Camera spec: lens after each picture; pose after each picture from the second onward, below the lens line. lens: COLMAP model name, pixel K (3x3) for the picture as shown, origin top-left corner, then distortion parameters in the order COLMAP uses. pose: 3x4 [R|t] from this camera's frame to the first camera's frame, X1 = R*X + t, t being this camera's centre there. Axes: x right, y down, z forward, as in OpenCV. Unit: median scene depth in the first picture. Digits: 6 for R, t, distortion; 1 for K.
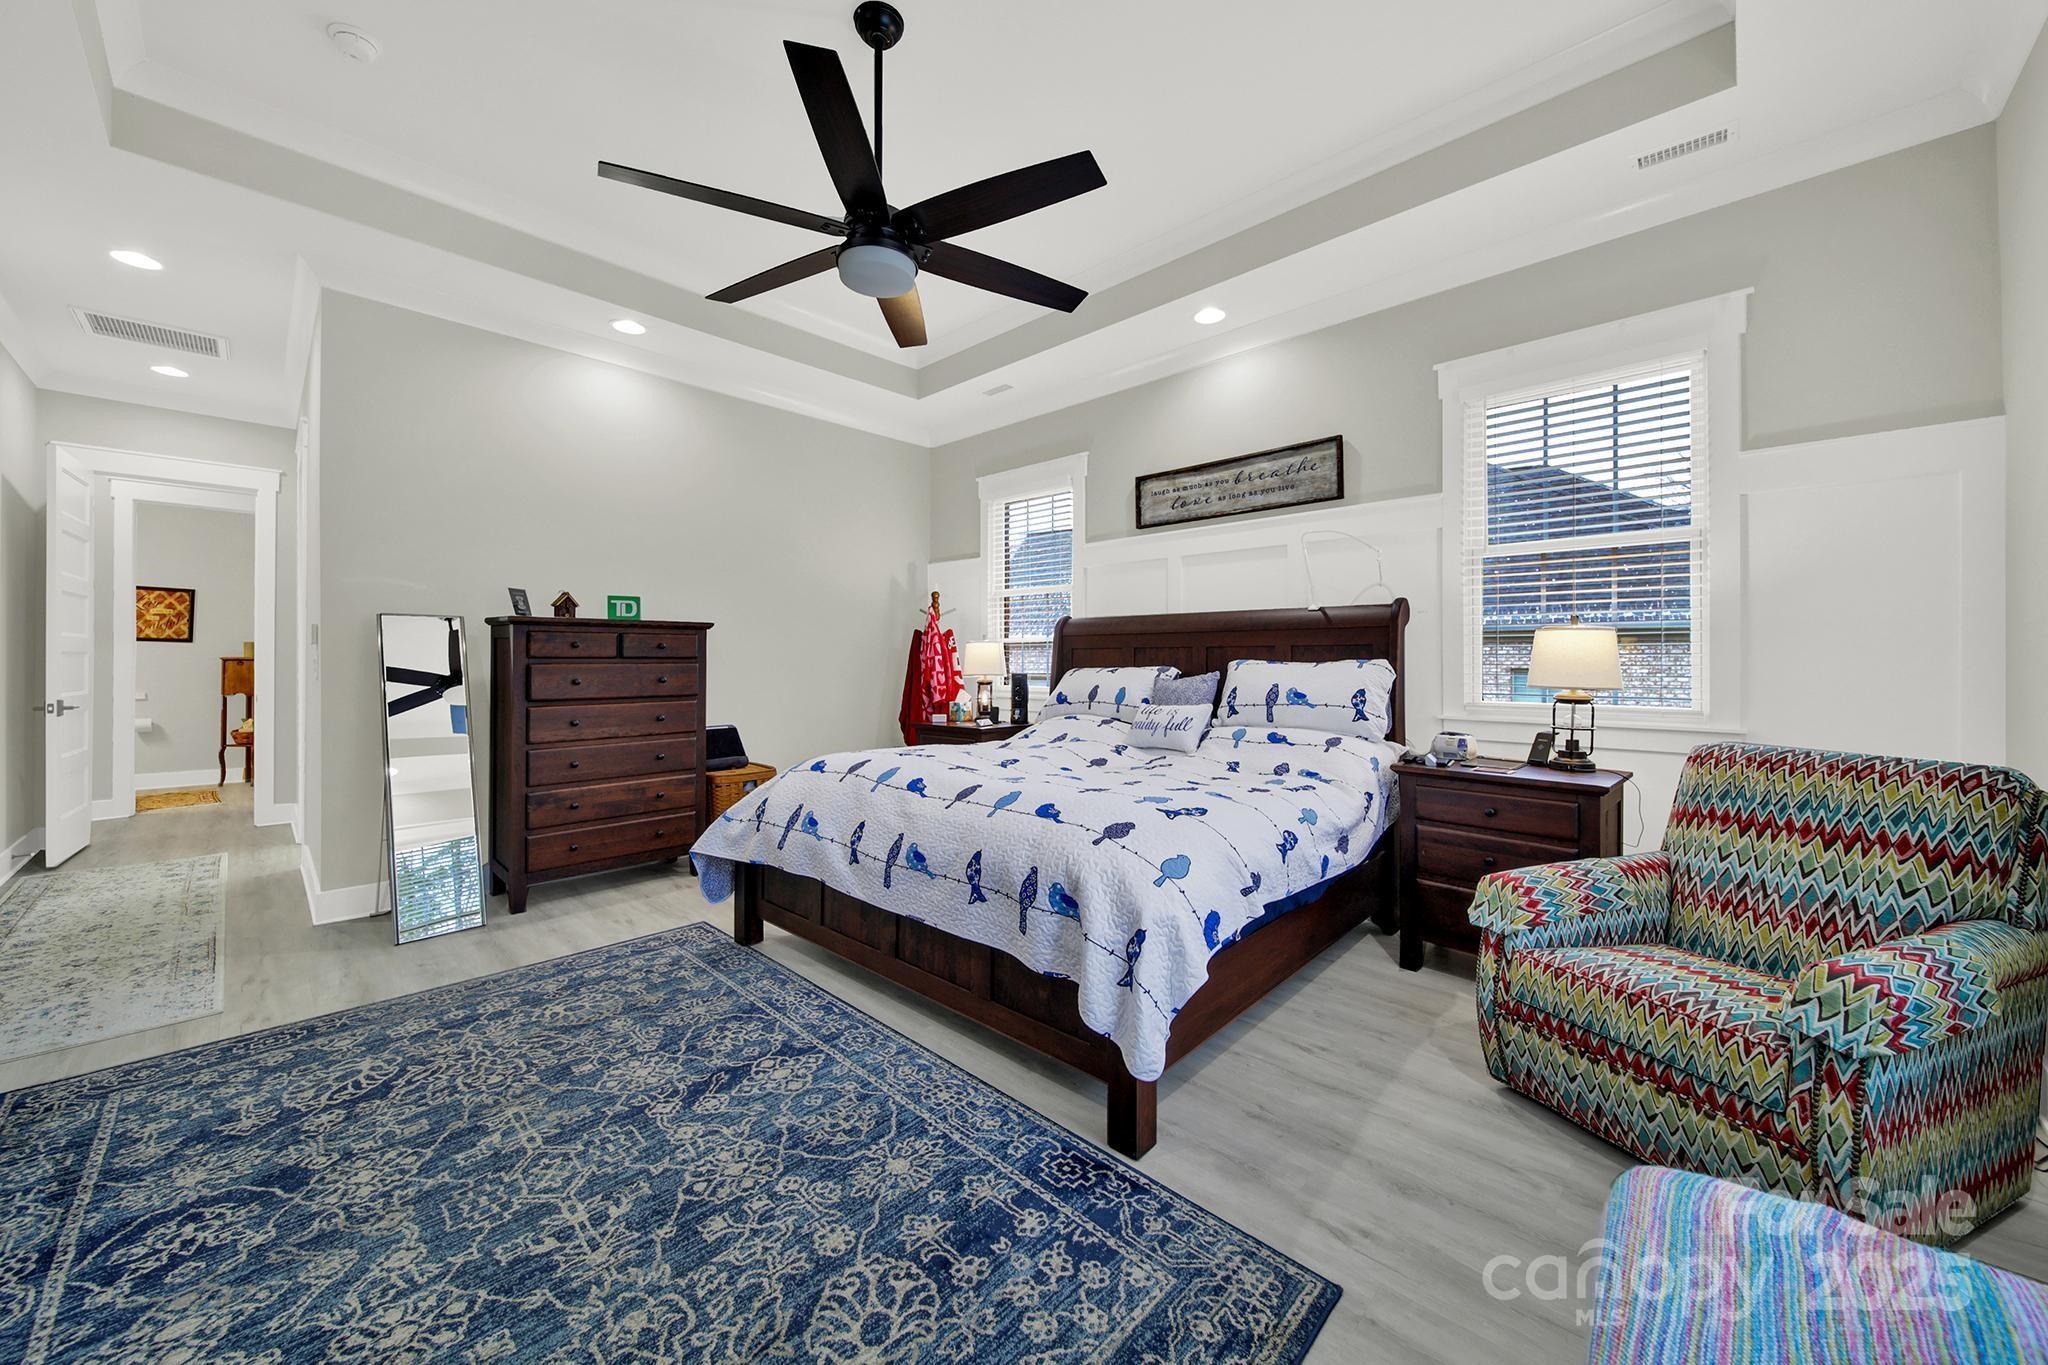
lens RADIAL K [[746.8, 0, 1016.5], [0, 746.8, 652.8], [0, 0, 1]] dist [-0.004874, -0.000464]
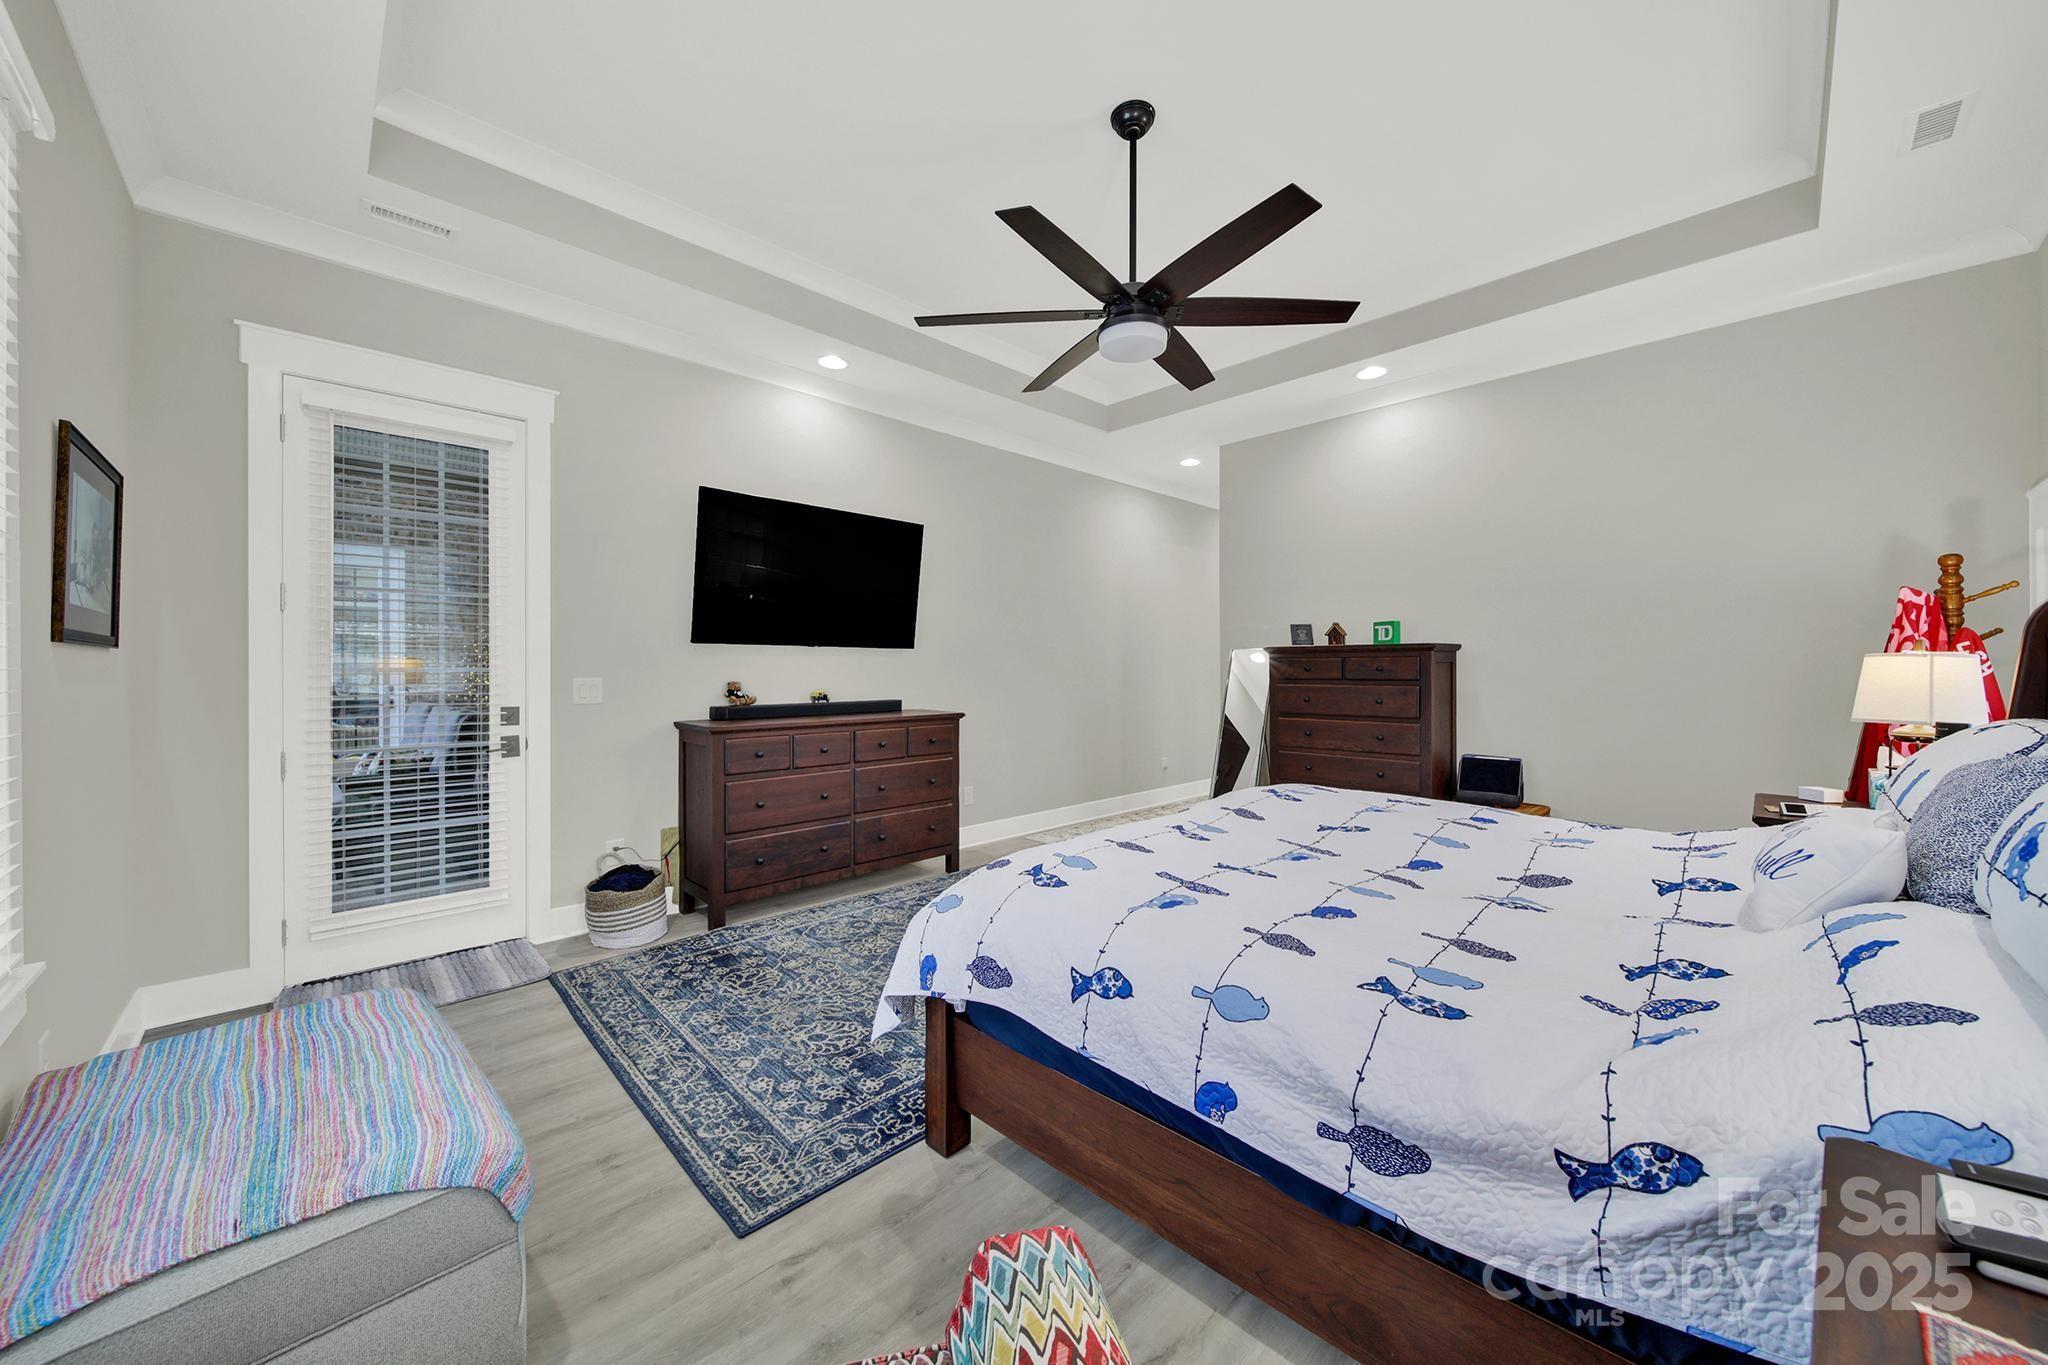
lens RADIAL K [[746.8, 0, 1030.3], [0, 746.8, 671.7], [0, 0, 1]] dist [-0.004874, -0.000464]
pose [[-0.022326, 0.007137, -0.999725, 0.986052], [0.004351, 0.999966, 0.007041, -0.025091], [0.999741, -0.004193, -0.022357, 0.919528]]
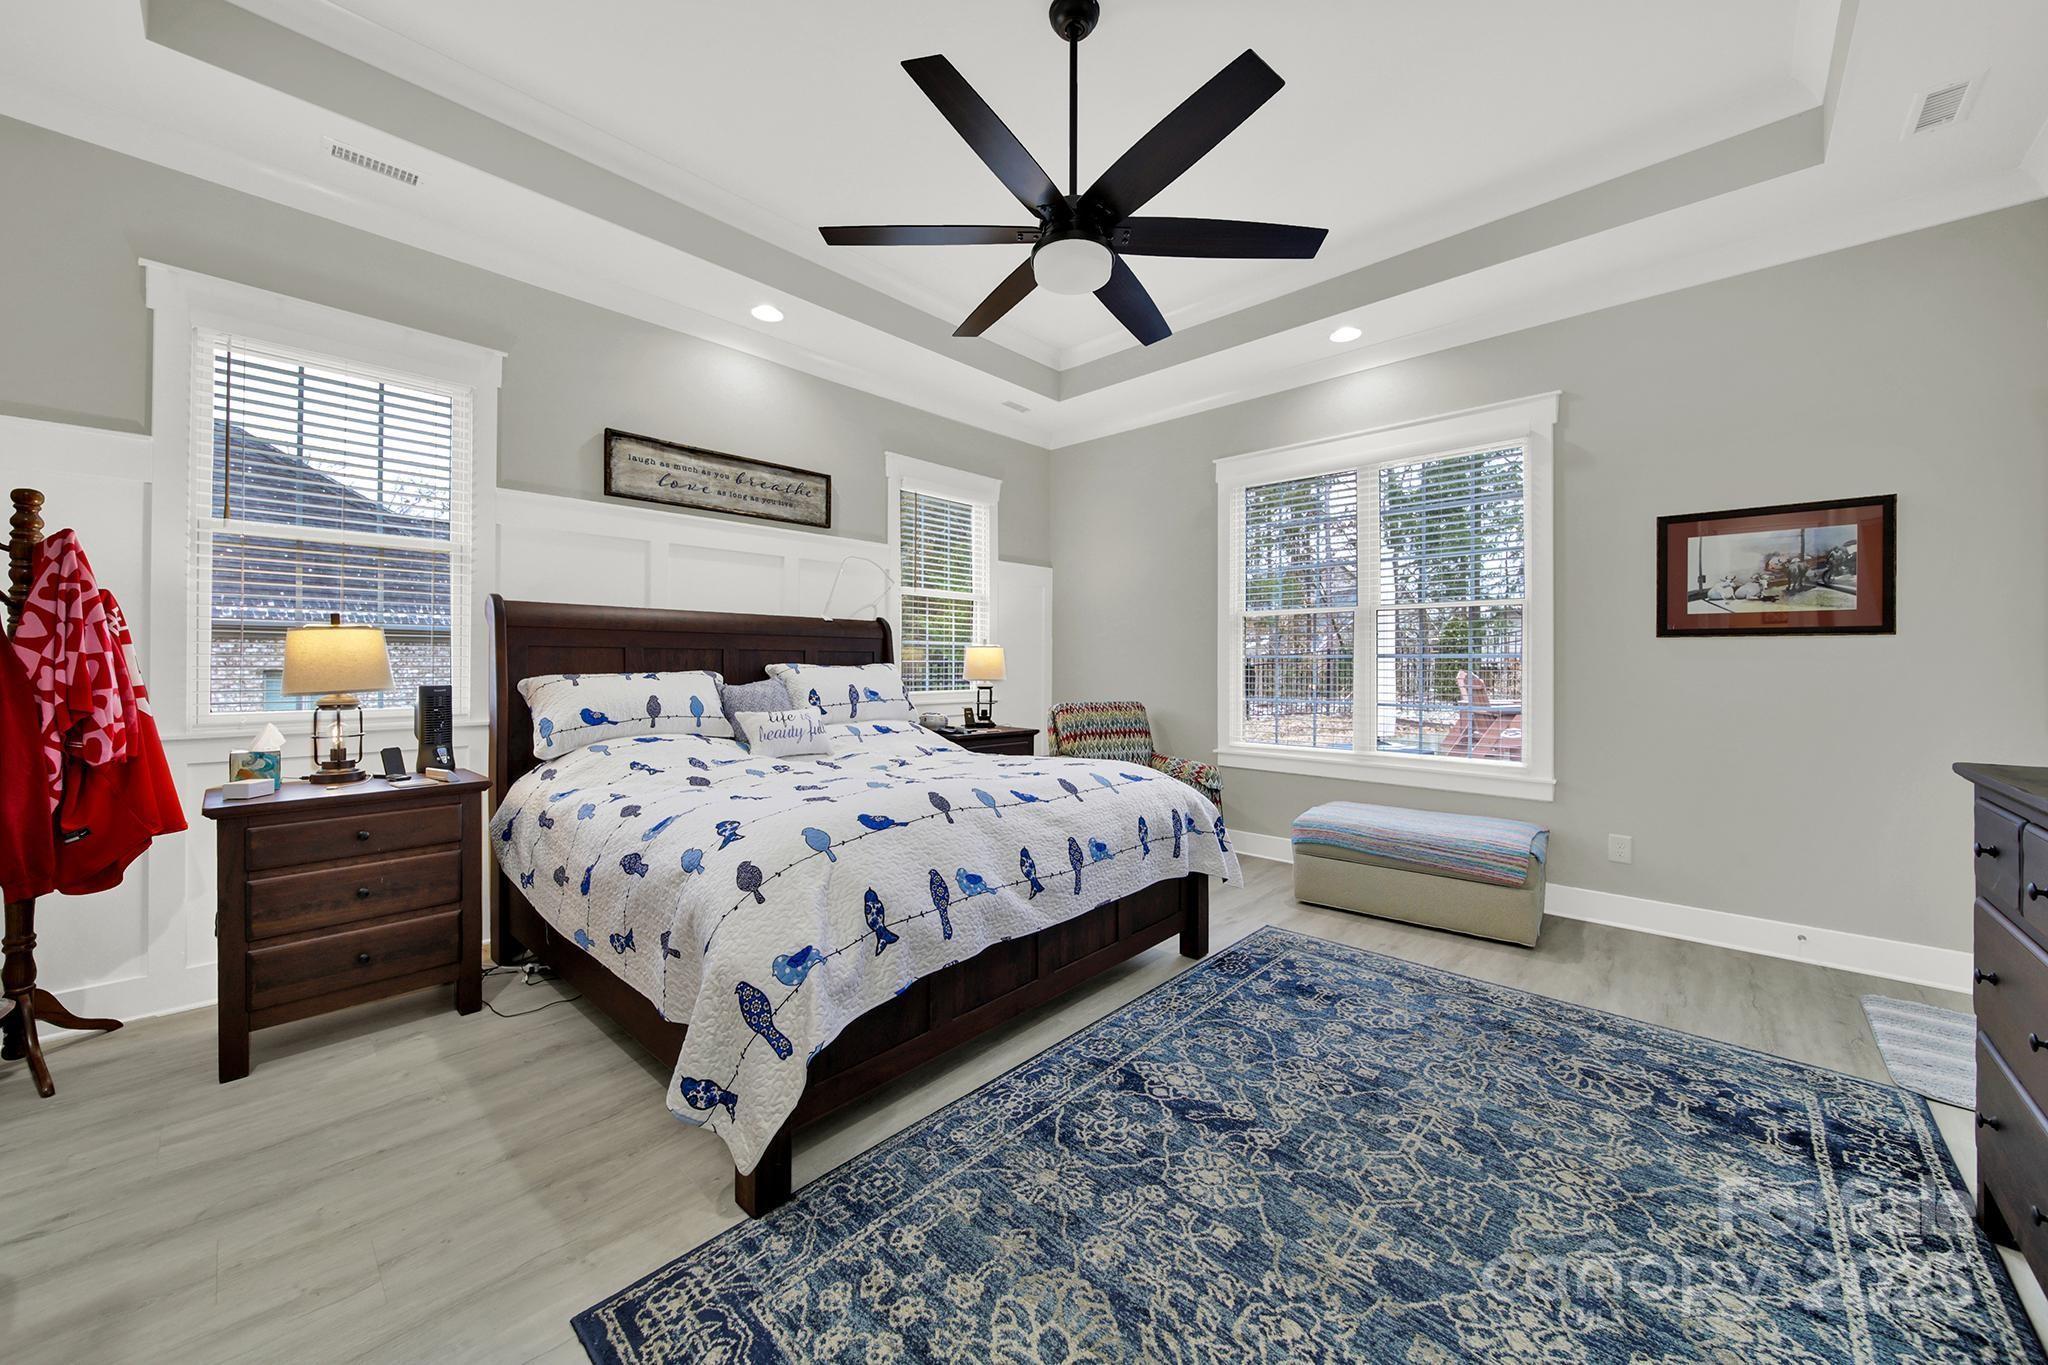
lens RADIAL K [[746.8, 0, 1020.7], [0, 746.8, 661.7], [0, 0, 1]] dist [-0.004874, -0.000464]
pose [[-0.014582, 0.000925, 0.999893, -1.219013], [-0.010680, 0.999942, -0.001081, 0.007160], [-0.999837, -0.010694, -0.014572, 1.140302]]
